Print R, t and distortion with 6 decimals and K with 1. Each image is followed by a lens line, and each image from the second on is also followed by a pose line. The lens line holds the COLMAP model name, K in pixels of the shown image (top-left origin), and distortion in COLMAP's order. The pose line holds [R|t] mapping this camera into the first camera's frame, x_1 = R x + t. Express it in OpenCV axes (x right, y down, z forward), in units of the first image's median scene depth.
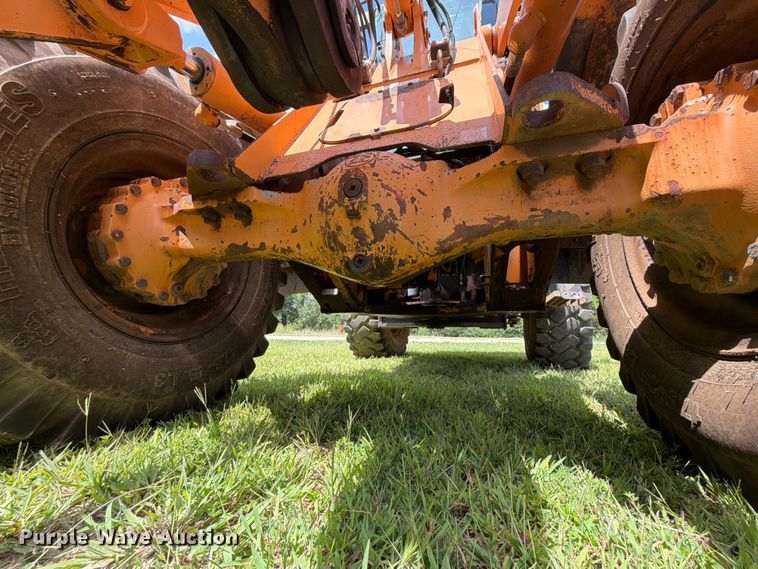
lens RADIAL K [[300.2, 0, 382.1], [0, 300.2, 280.9], [0, 0, 1]] dist [0.001458, 0.000179]
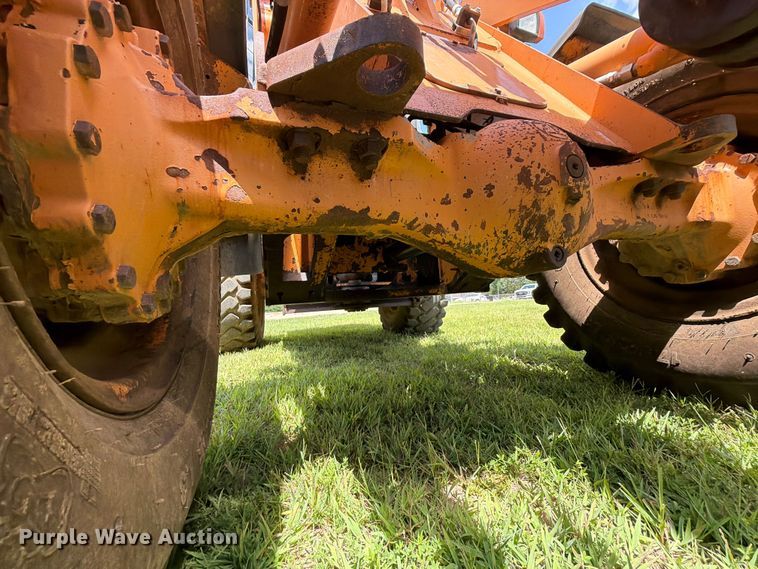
lens RADIAL K [[300.2, 0, 382.1], [0, 300.2, 280.9], [0, 0, 1]] dist [0.001458, 0.000179]
pose [[0.789212, -0.020027, 0.613794, -0.836576], [-0.033456, 0.996582, 0.075534, -0.030671], [-0.613209, -0.080147, 0.785844, 0.521086]]
